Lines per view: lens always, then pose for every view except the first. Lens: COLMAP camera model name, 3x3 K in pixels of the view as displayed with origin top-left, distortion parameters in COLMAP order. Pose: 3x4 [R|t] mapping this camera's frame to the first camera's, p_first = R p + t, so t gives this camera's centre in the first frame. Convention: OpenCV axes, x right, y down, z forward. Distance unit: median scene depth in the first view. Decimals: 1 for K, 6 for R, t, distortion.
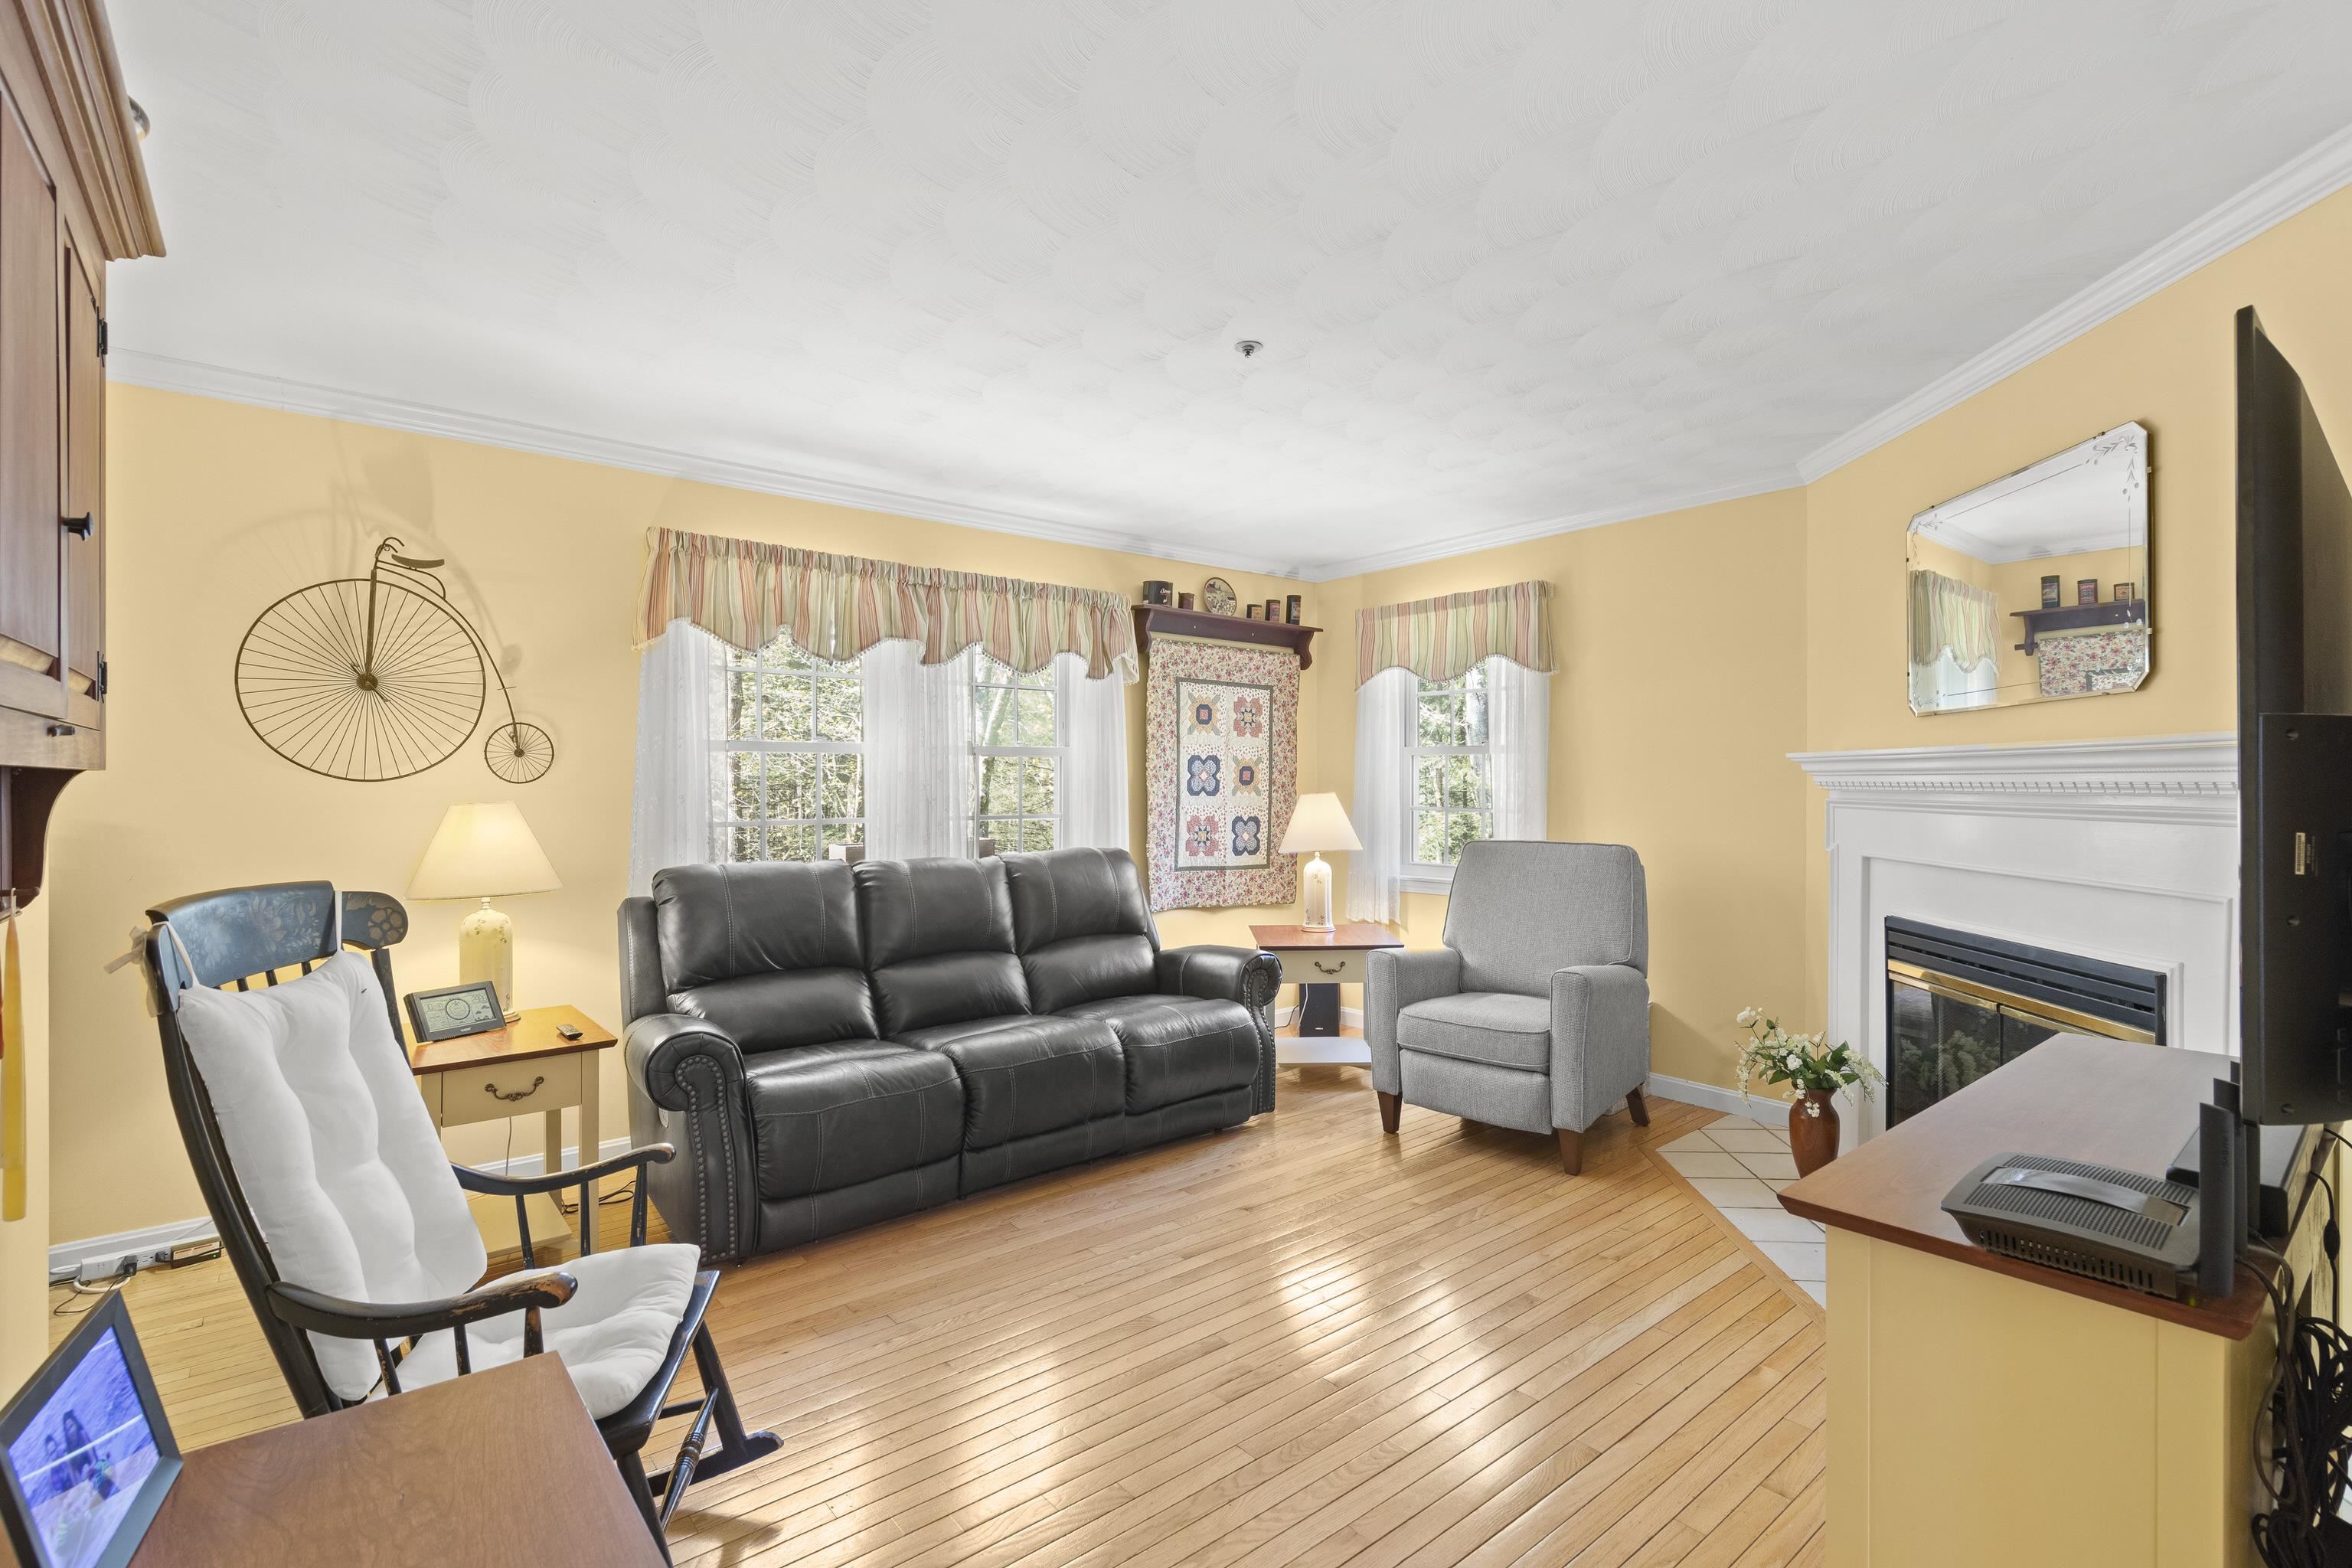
lens RADIAL K [[1070.7, 0, 1182.3], [0, 1070.7, 788.1], [0, 0, 1]] dist [-0.004225, -0.000610]
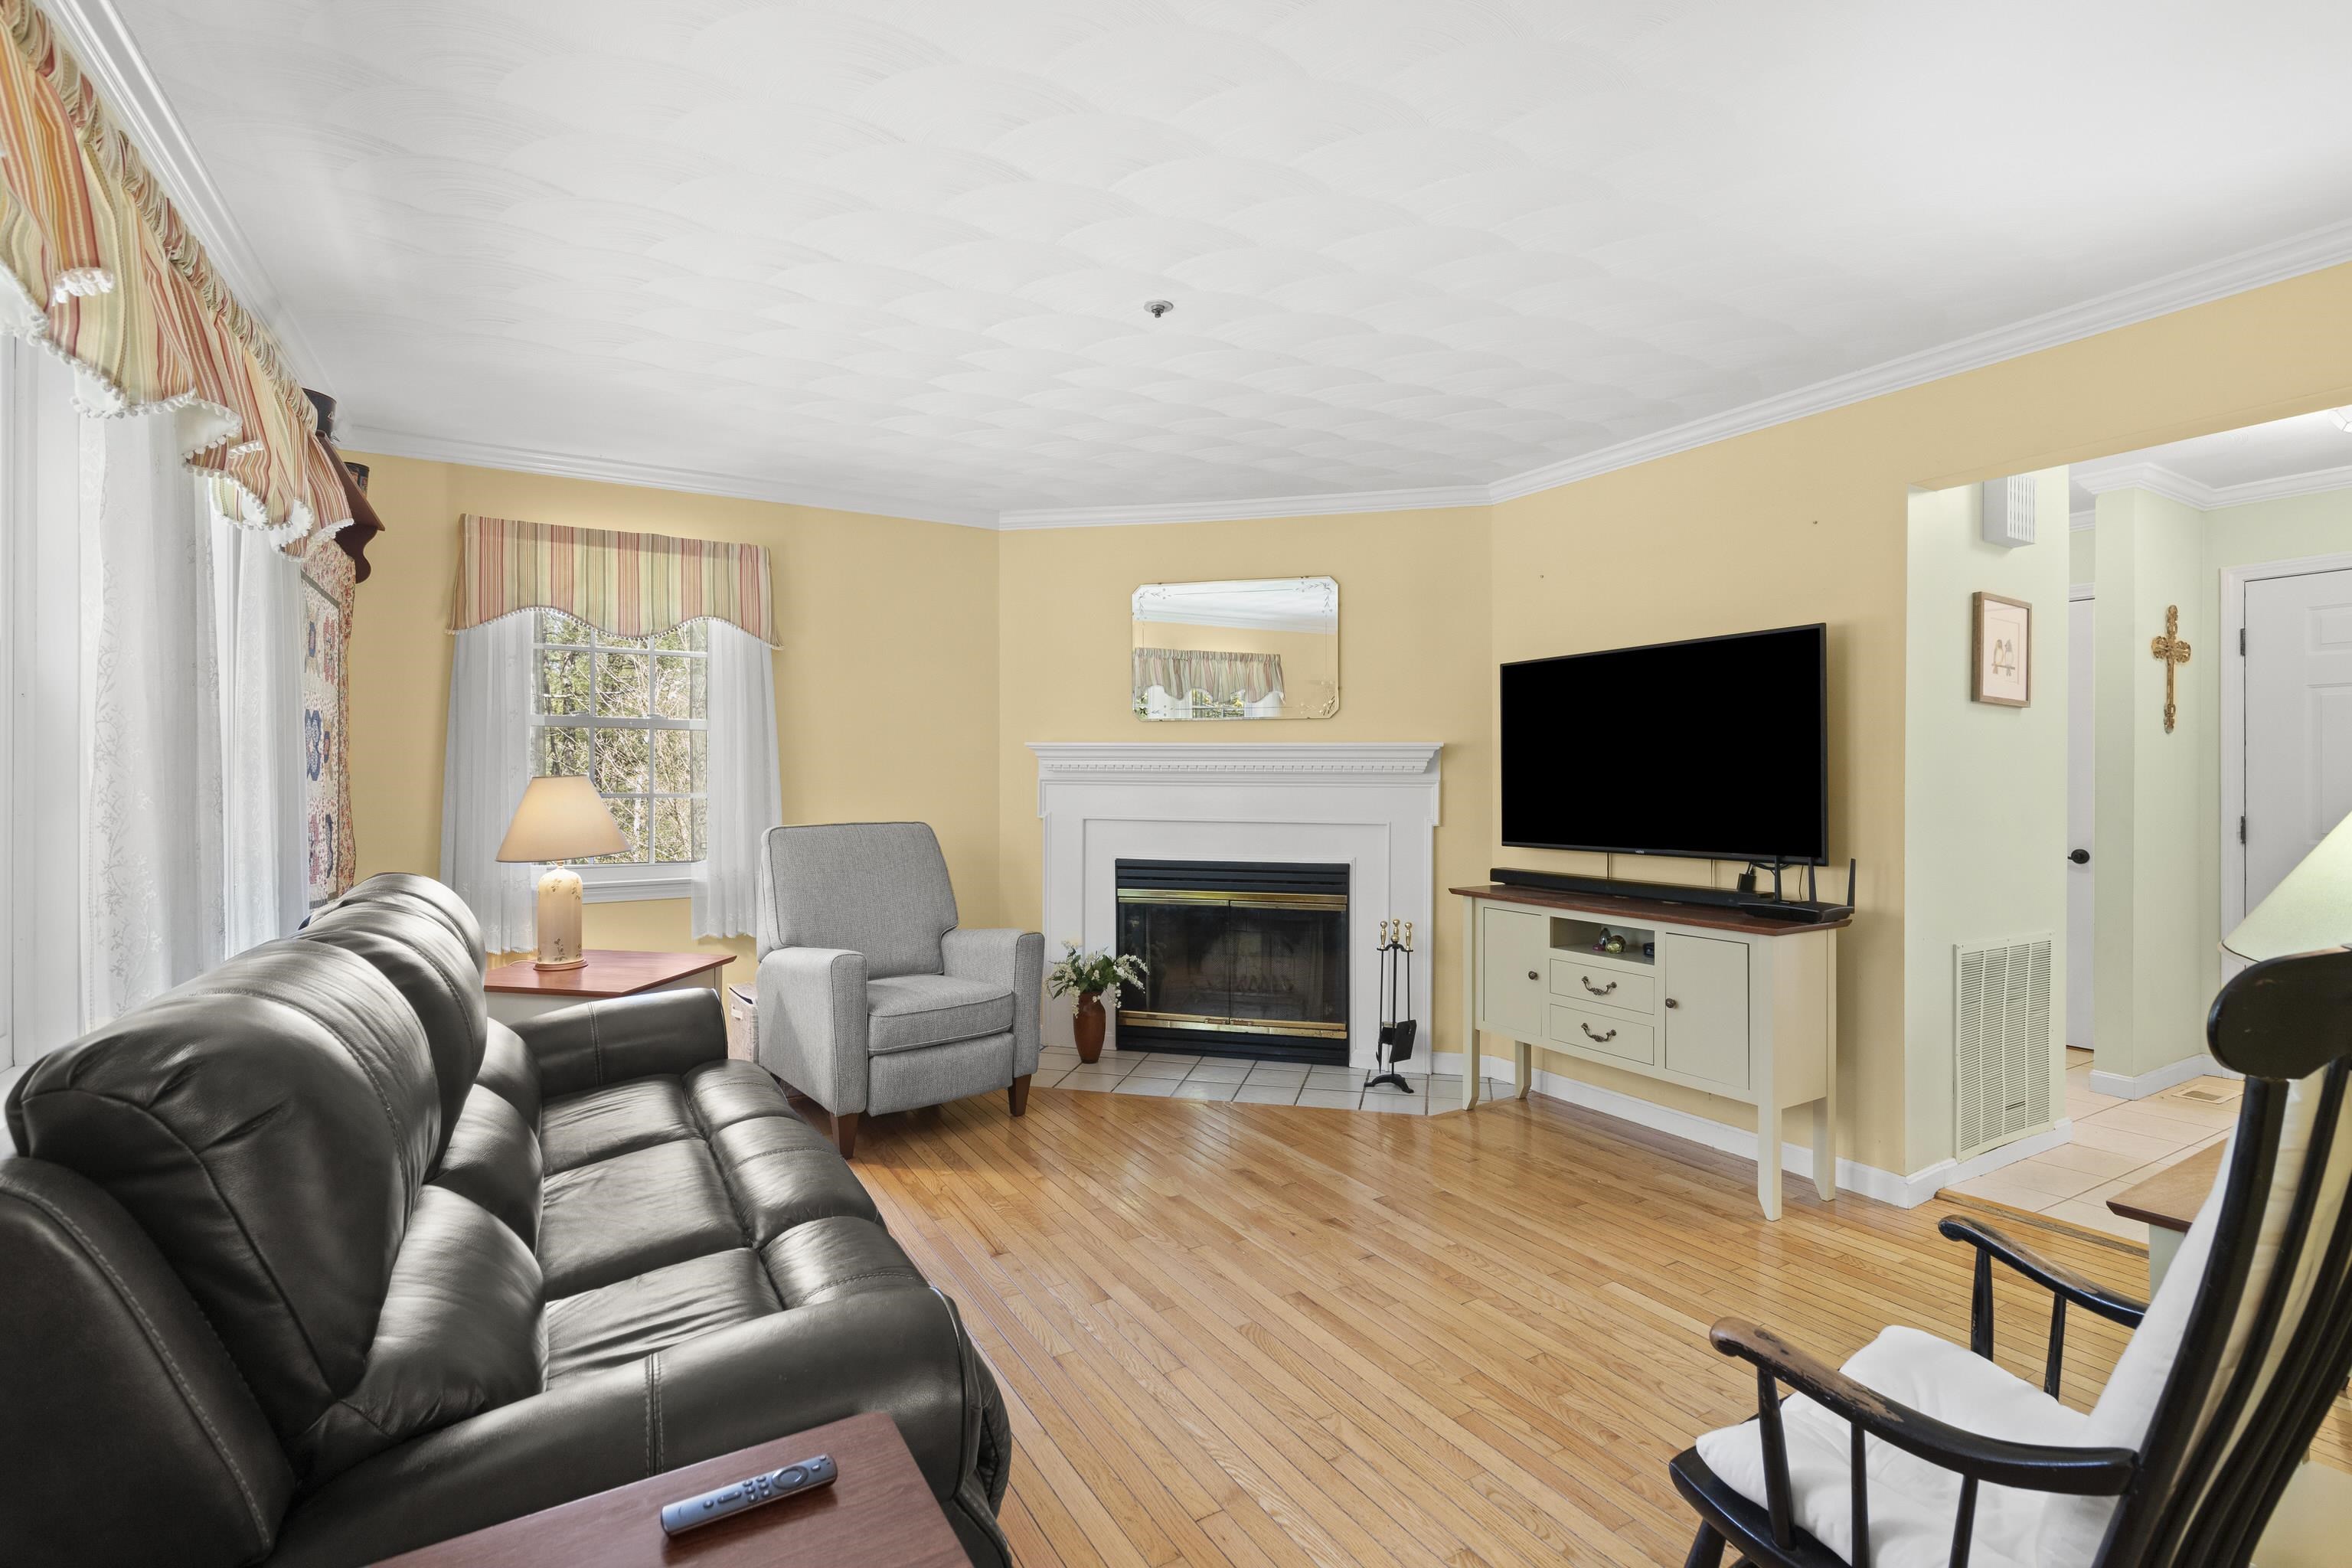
lens RADIAL K [[1070.7, 0, 1177.0], [0, 1070.7, 772.6], [0, 0, 1]] dist [-0.004225, -0.000610]
pose [[0.149833, -0.000809, 0.988711, -0.706351], [-0.000720, 0.999999, 0.000928, 0.003123], [-0.988711, -0.000851, 0.149833, 0.666891]]
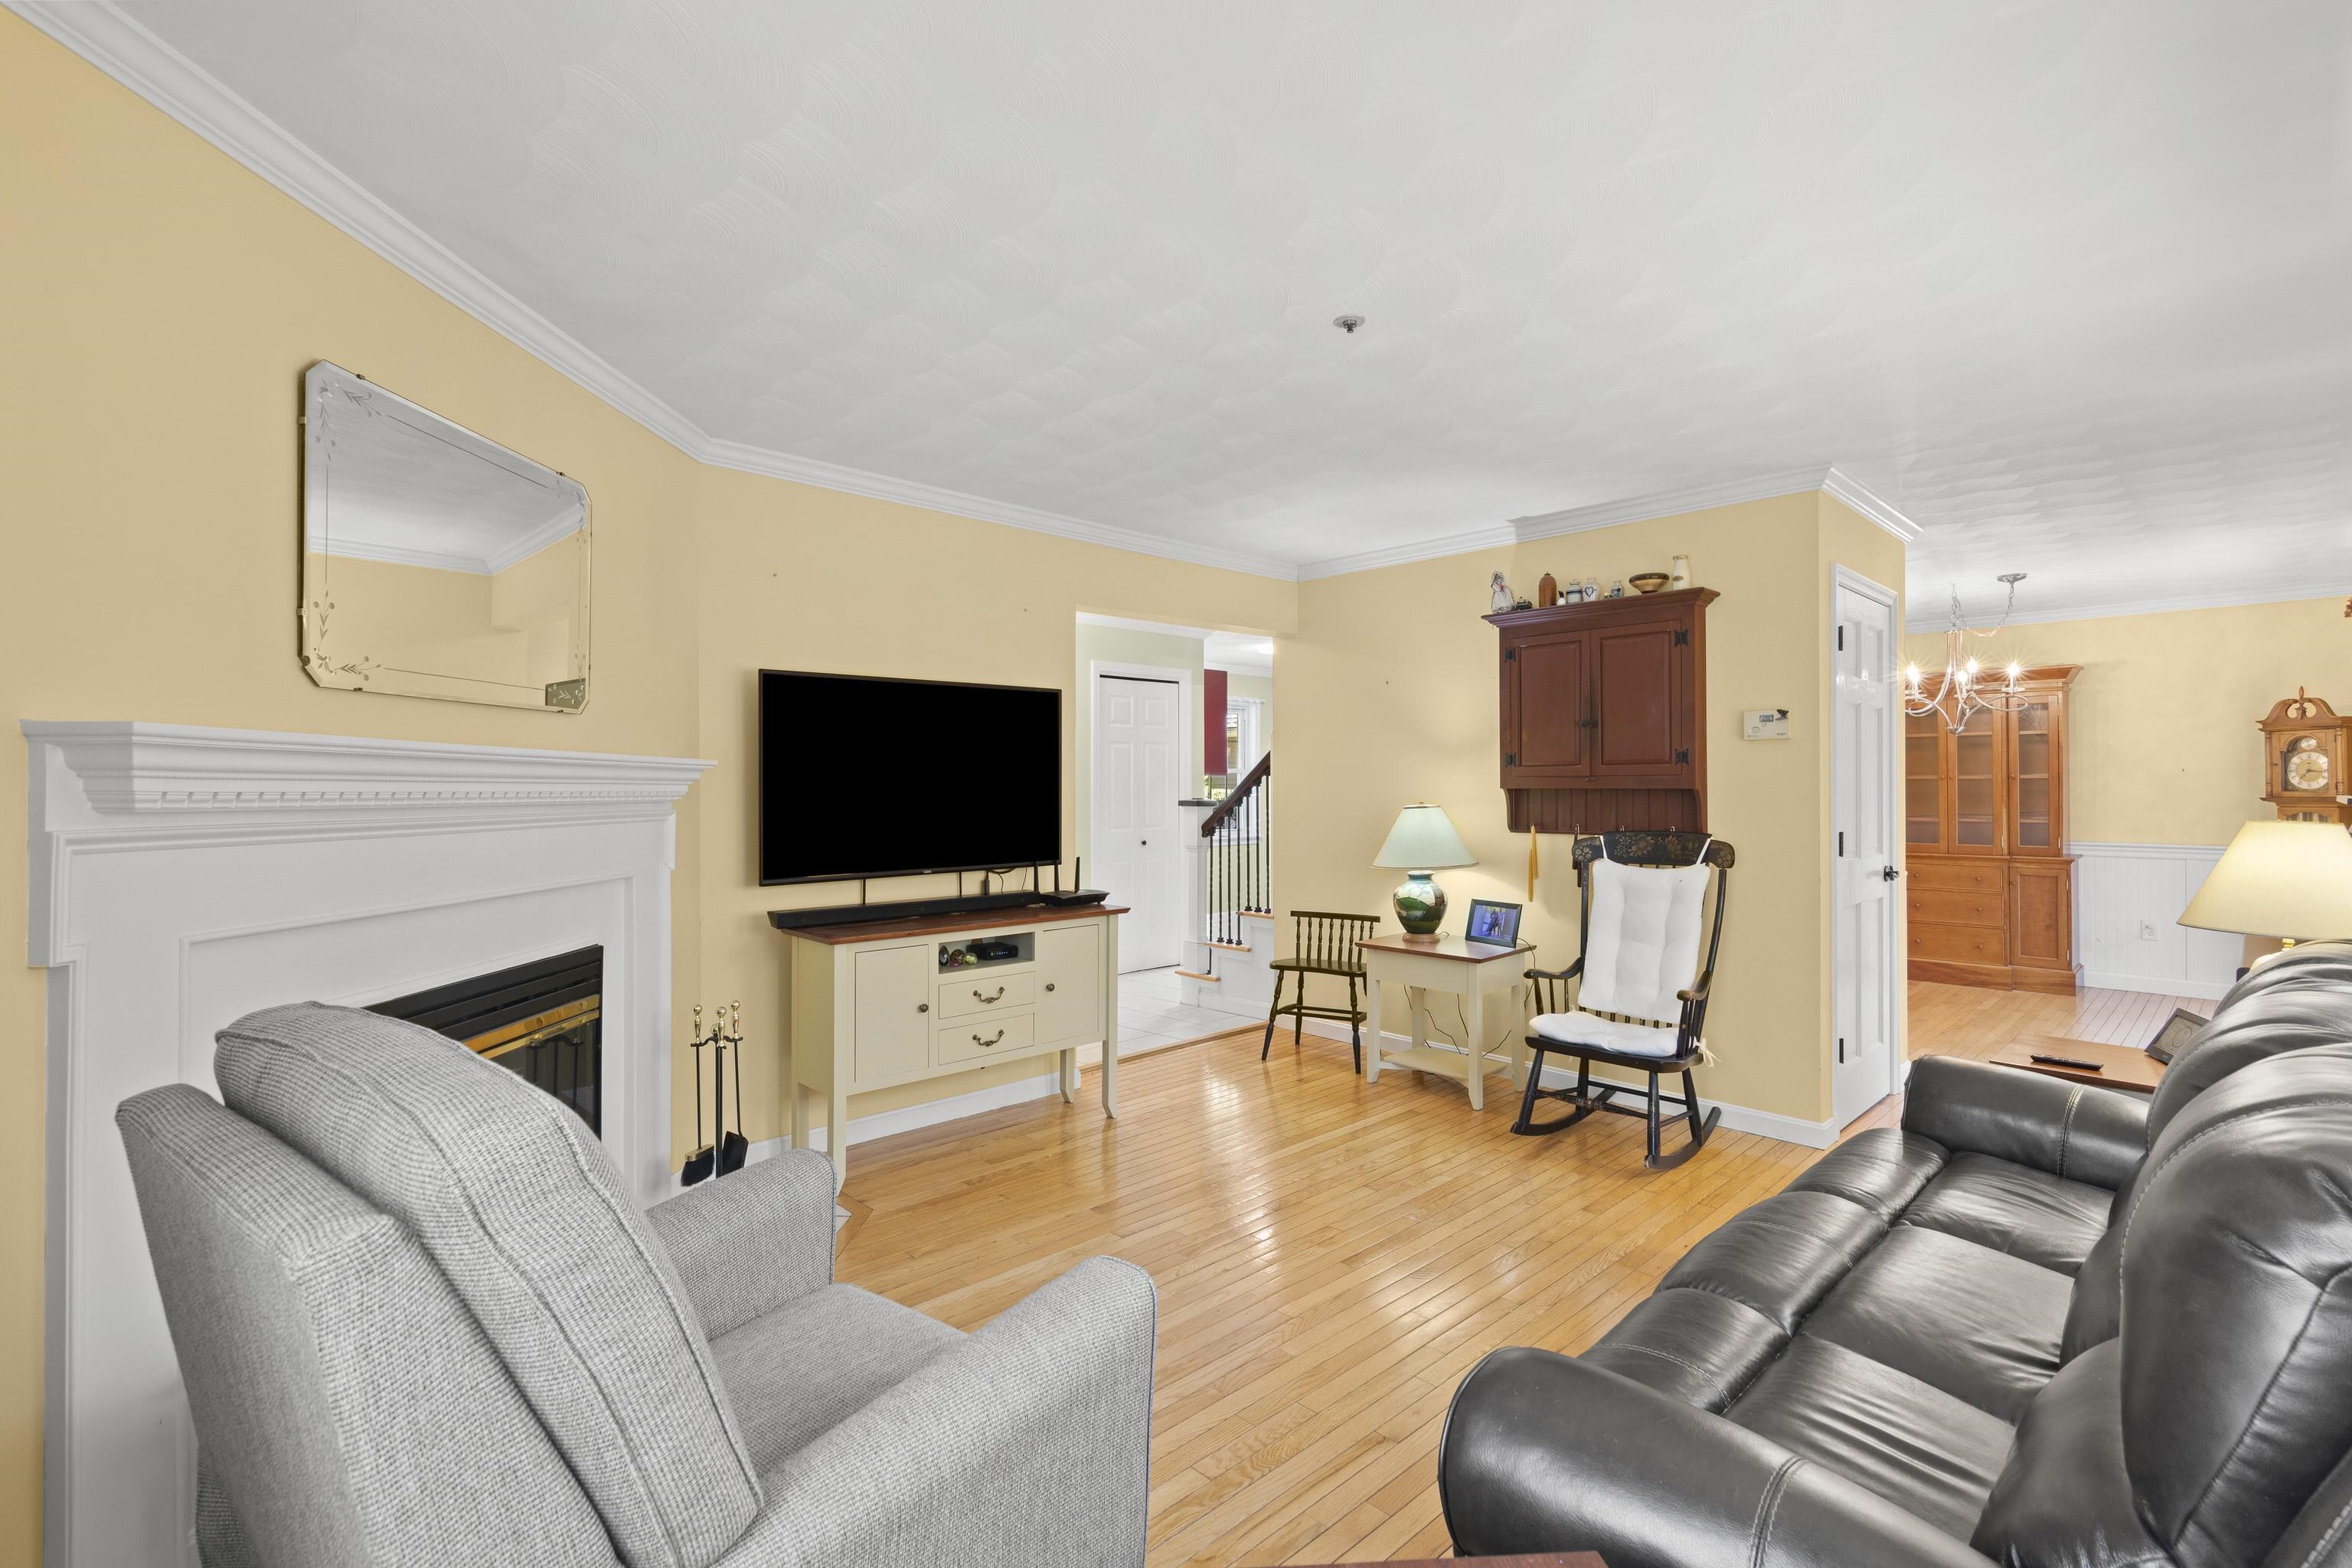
lens RADIAL K [[1070.7, 0, 1173.6], [0, 1070.7, 791.3], [0, 0, 1]] dist [-0.004225, -0.000610]
pose [[-0.997549, -0.002509, -0.069921, 0.225062], [-0.003038, 0.999968, 0.007453, -0.012033], [0.069900, 0.007647, -0.997525, 1.516100]]
